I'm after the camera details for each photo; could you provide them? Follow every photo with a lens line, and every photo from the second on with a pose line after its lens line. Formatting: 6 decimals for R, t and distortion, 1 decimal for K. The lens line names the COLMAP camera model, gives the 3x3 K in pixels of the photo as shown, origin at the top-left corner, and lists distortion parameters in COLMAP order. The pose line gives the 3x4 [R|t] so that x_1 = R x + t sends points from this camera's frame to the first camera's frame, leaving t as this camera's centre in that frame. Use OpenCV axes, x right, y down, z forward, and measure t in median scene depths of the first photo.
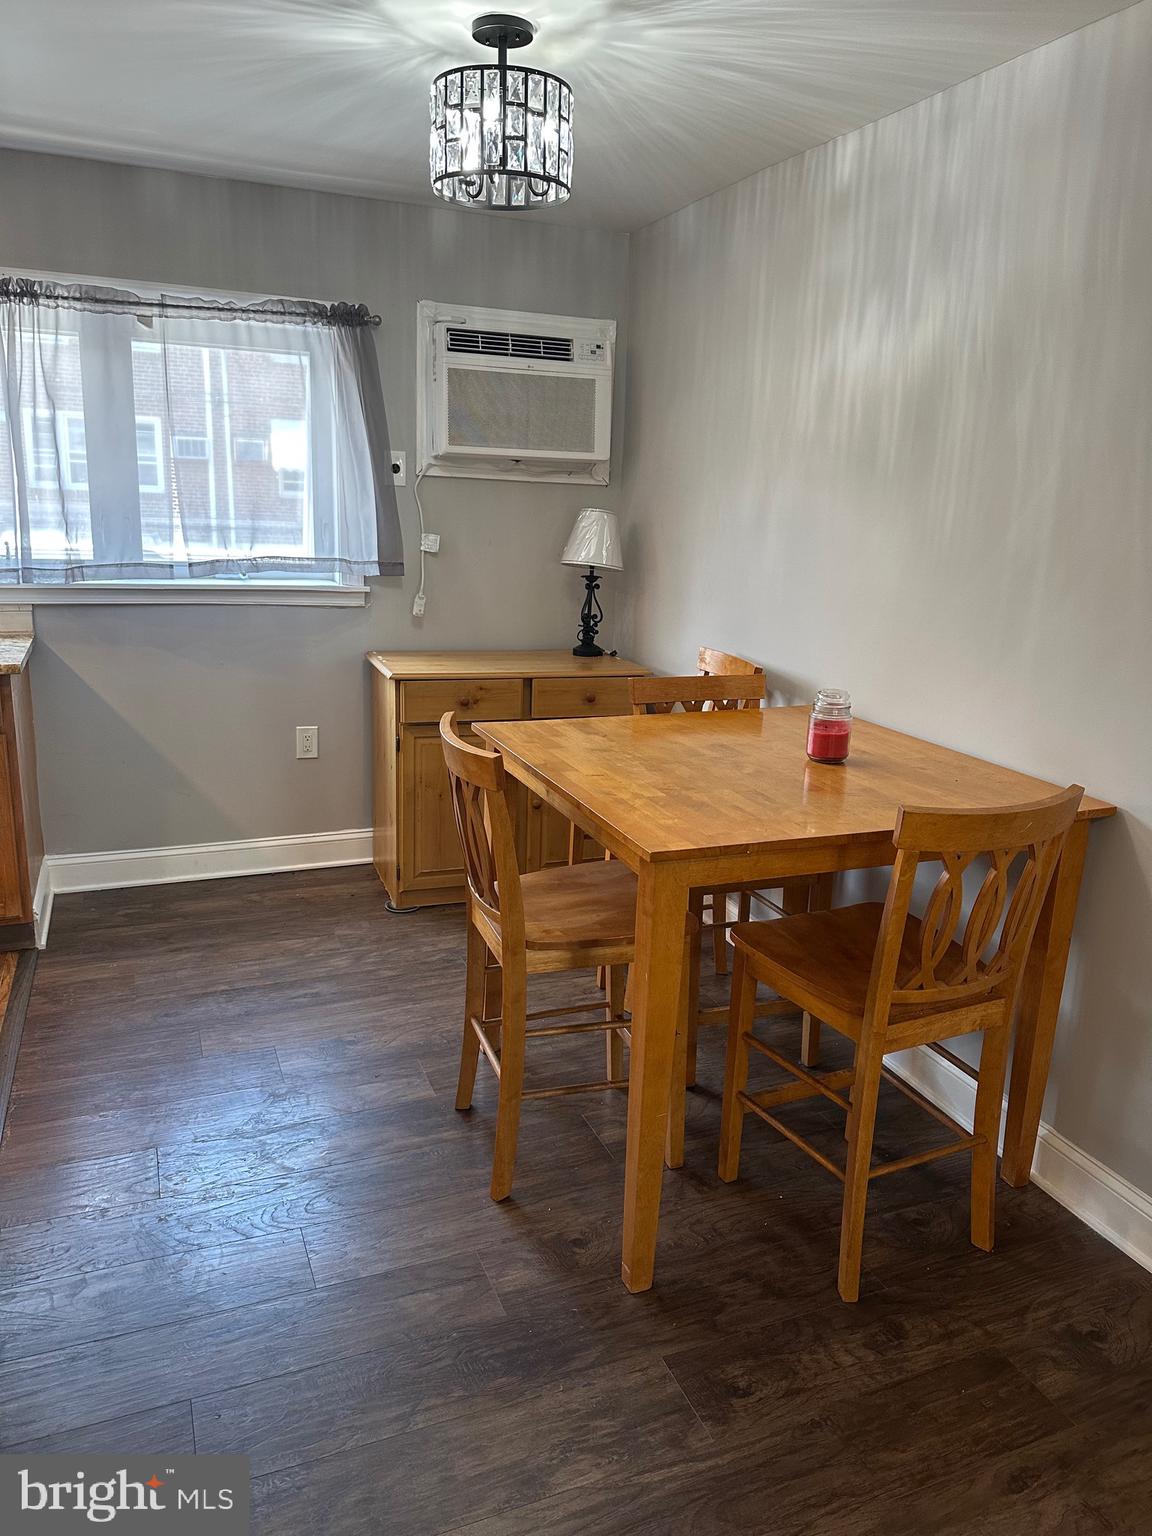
lens RADIAL K [[1101.3, 0, 576.0], [0, 1101.3, 768.0], [0, 0, 1]] dist [0.086868, -0.132451]
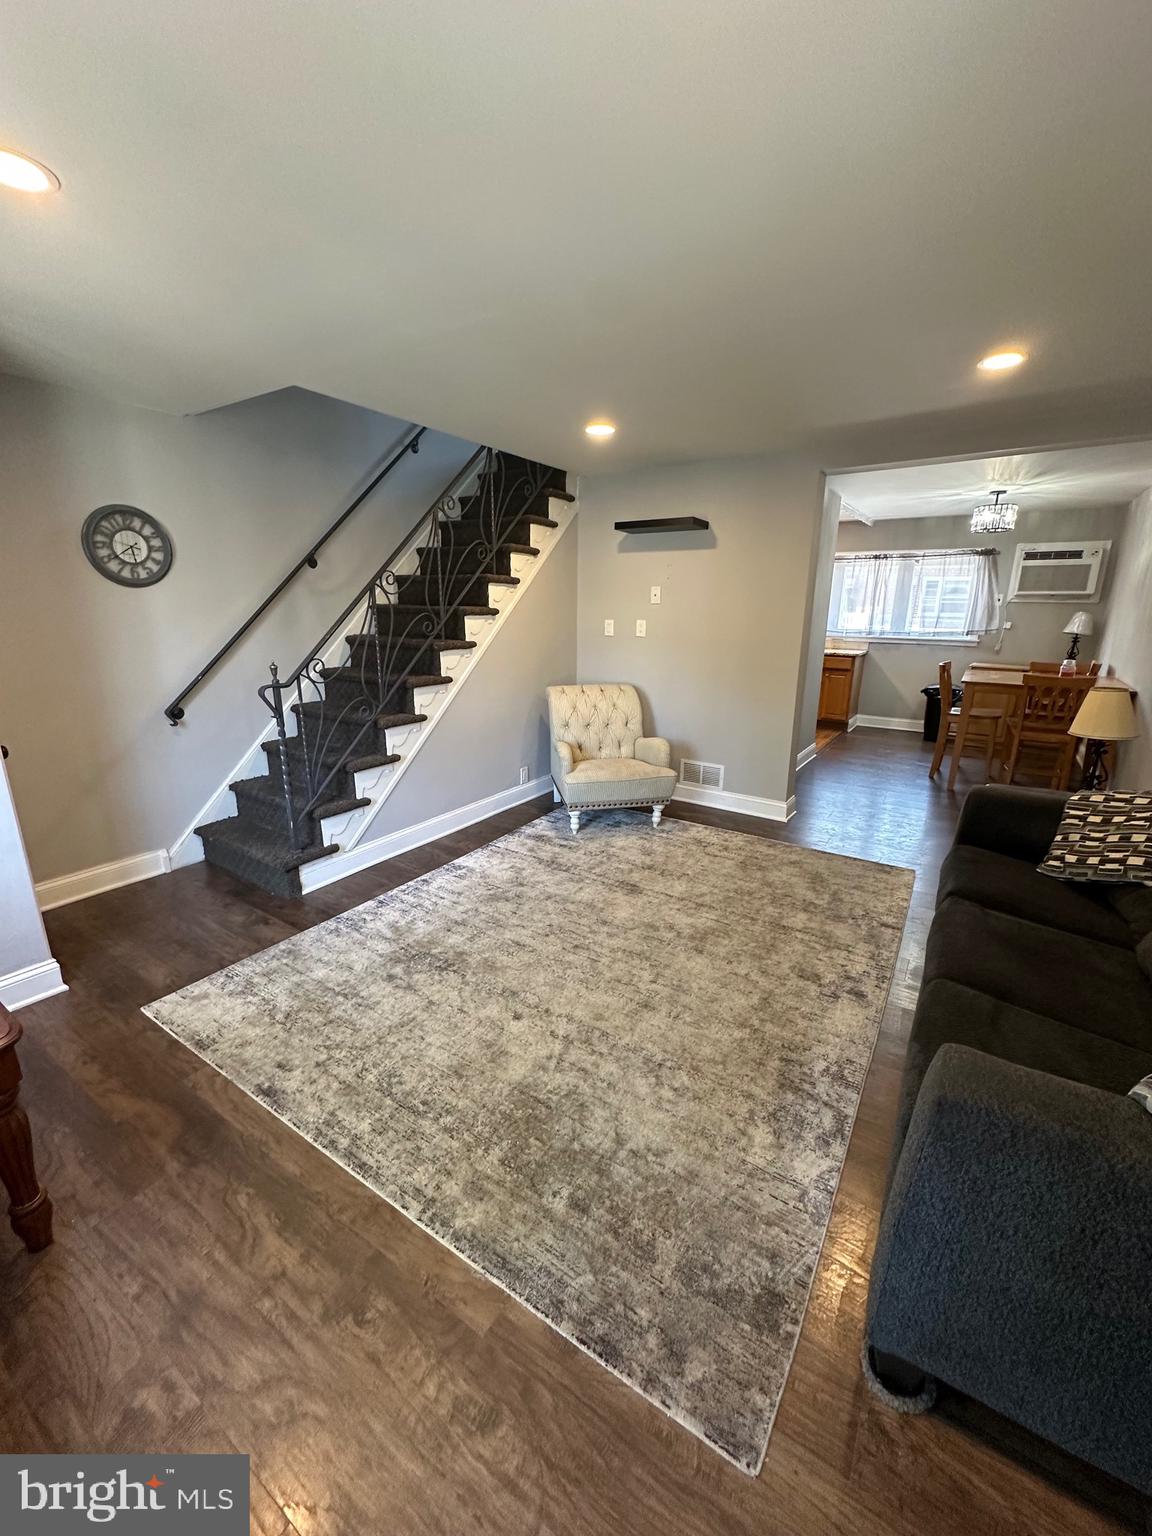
lens RADIAL K [[610.5, 0, 576.0], [0, 610.5, 768.0], [0, 0, 1]] dist [-0.004579, 0.000832]
pose [[0.565426, 0.183111, -0.804216, 0.925167], [-0.187039, 0.978110, 0.091202, 0.363371], [0.803312, 0.098852, 0.587298, -1.280956]]
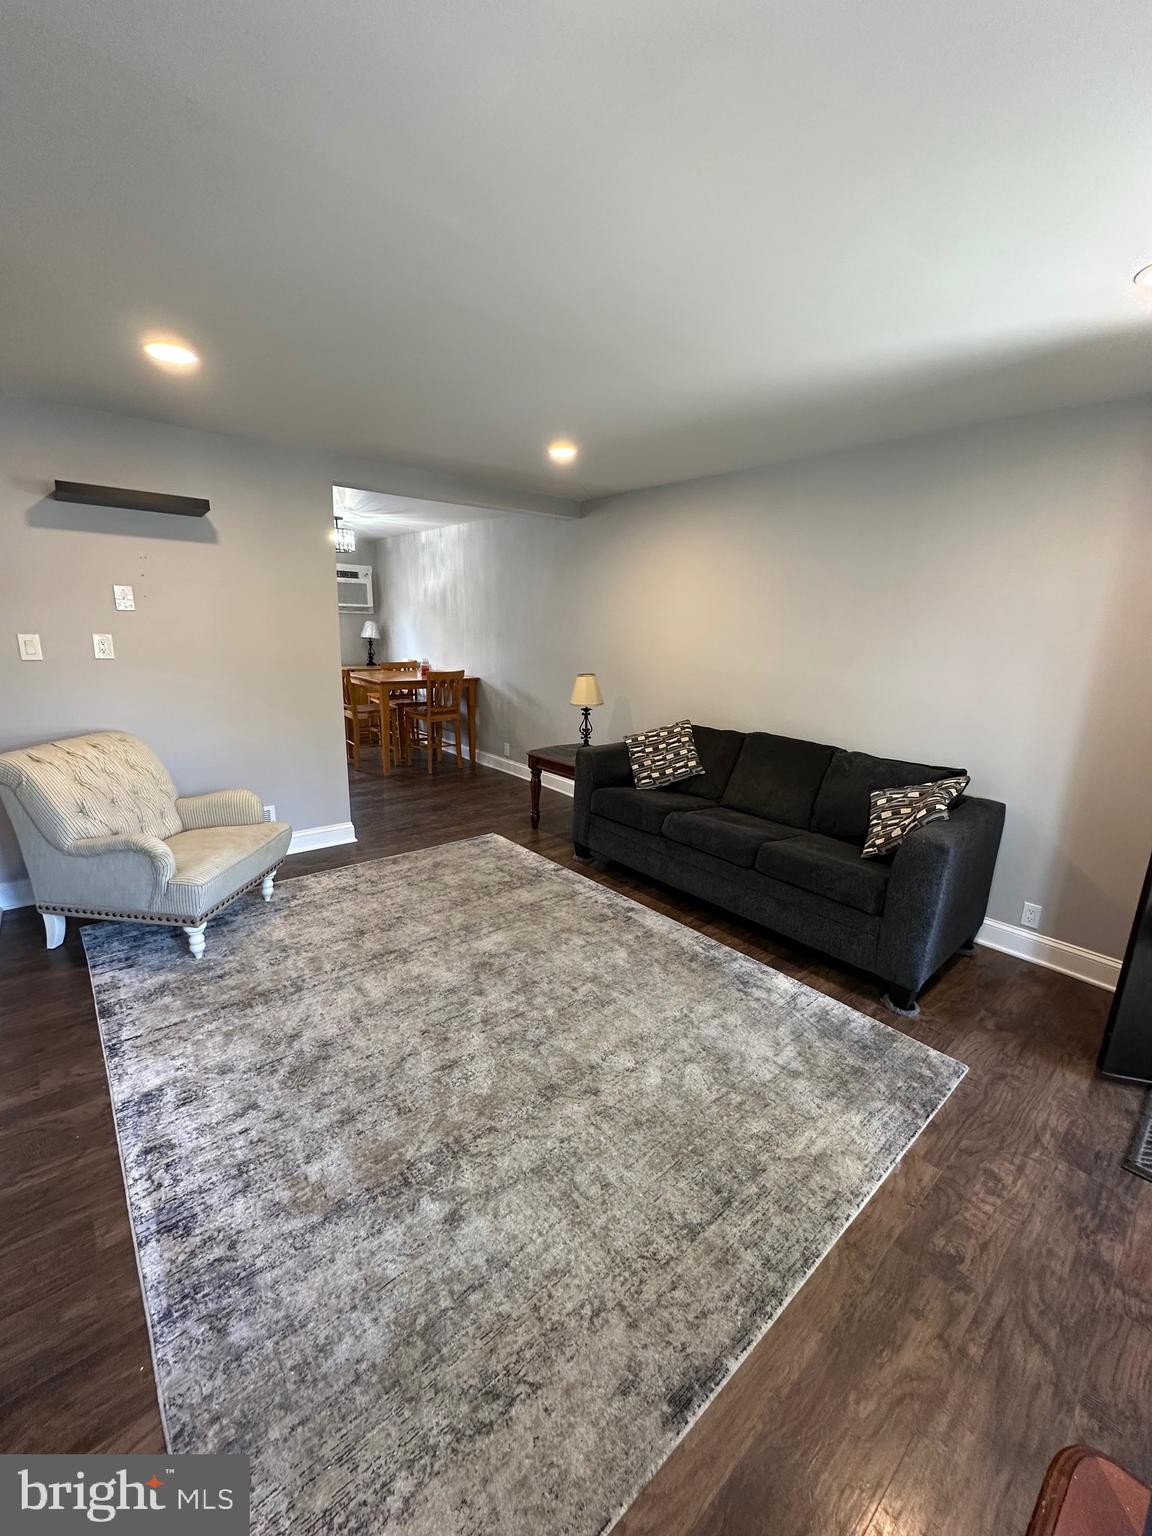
lens RADIAL K [[610.5, 0, 576.0], [0, 610.5, 768.0], [0, 0, 1]] dist [-0.004579, 0.000832]
pose [[0.950974, -0.079871, 0.298779, 0.038283], [0.080711, 0.996692, 0.009547, 0.391206], [-0.298553, 0.015036, 0.954275, -1.527961]]
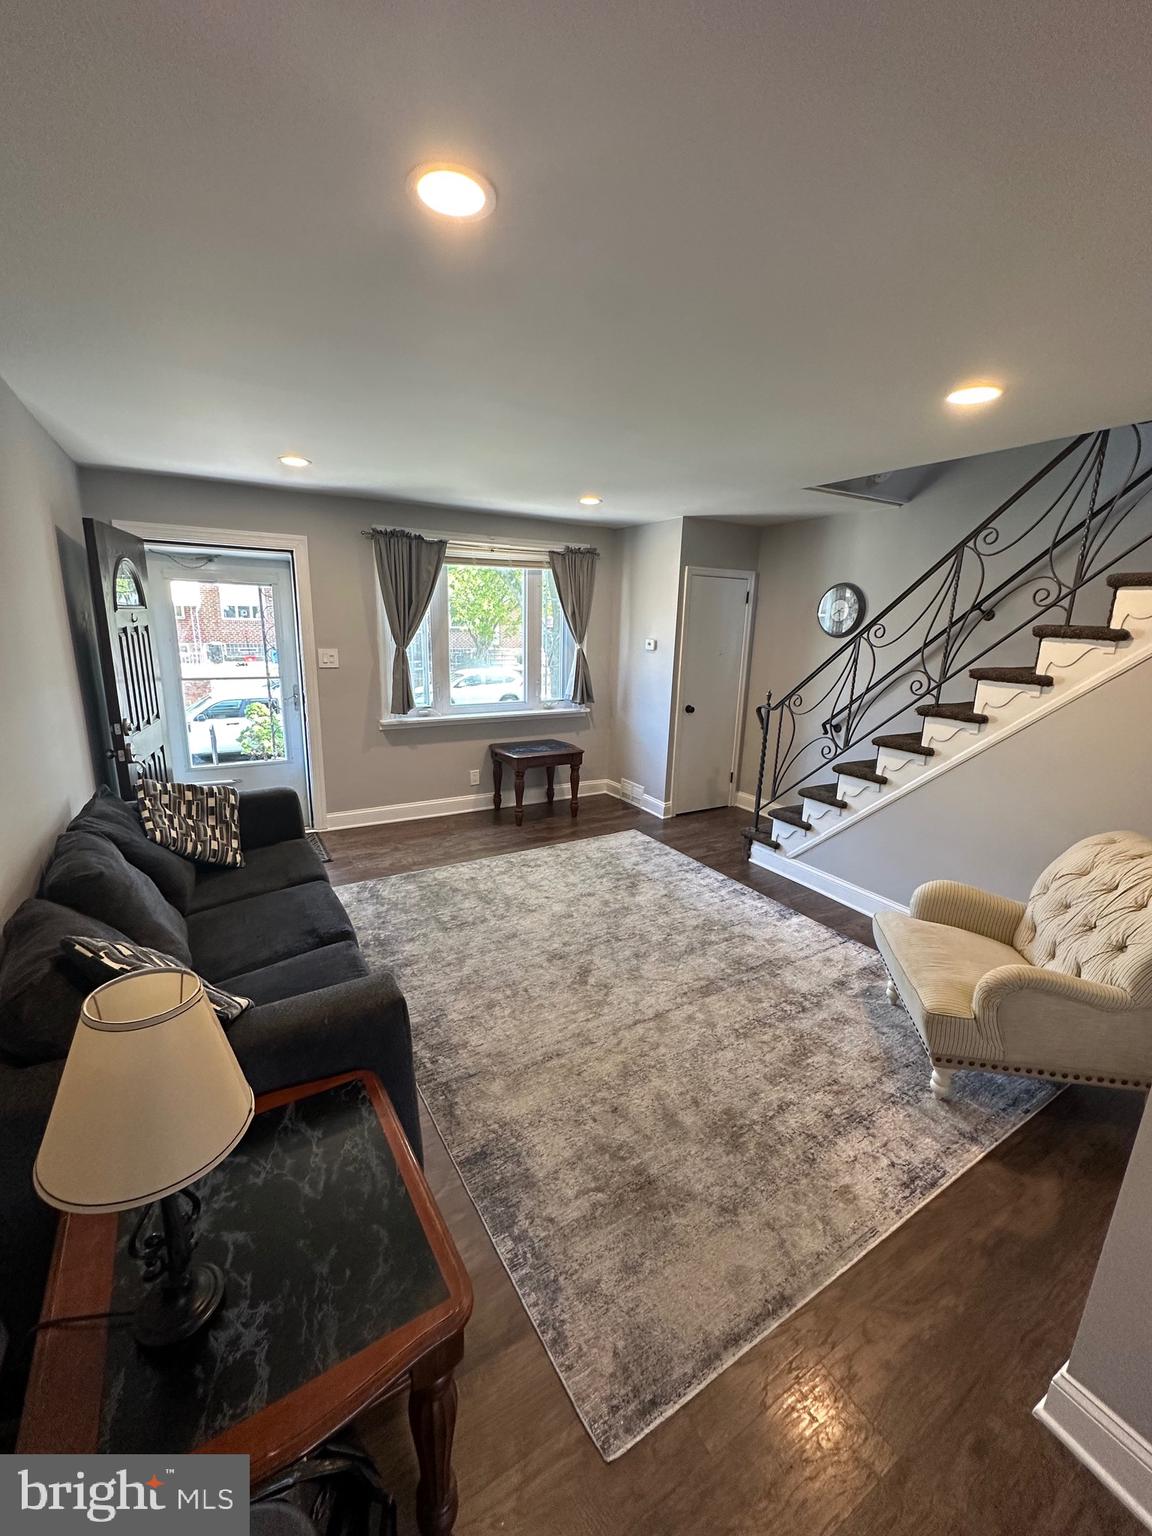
lens RADIAL K [[610.5, 0, 576.0], [0, 610.5, 768.0], [0, 0, 1]] dist [-0.004579, 0.000832]
pose [[-0.985860, -0.023335, -0.165937, 0.424807], [-0.098150, 0.883024, 0.458949, -0.106639], [0.135817, 0.468746, -0.872829, 0.276273]]
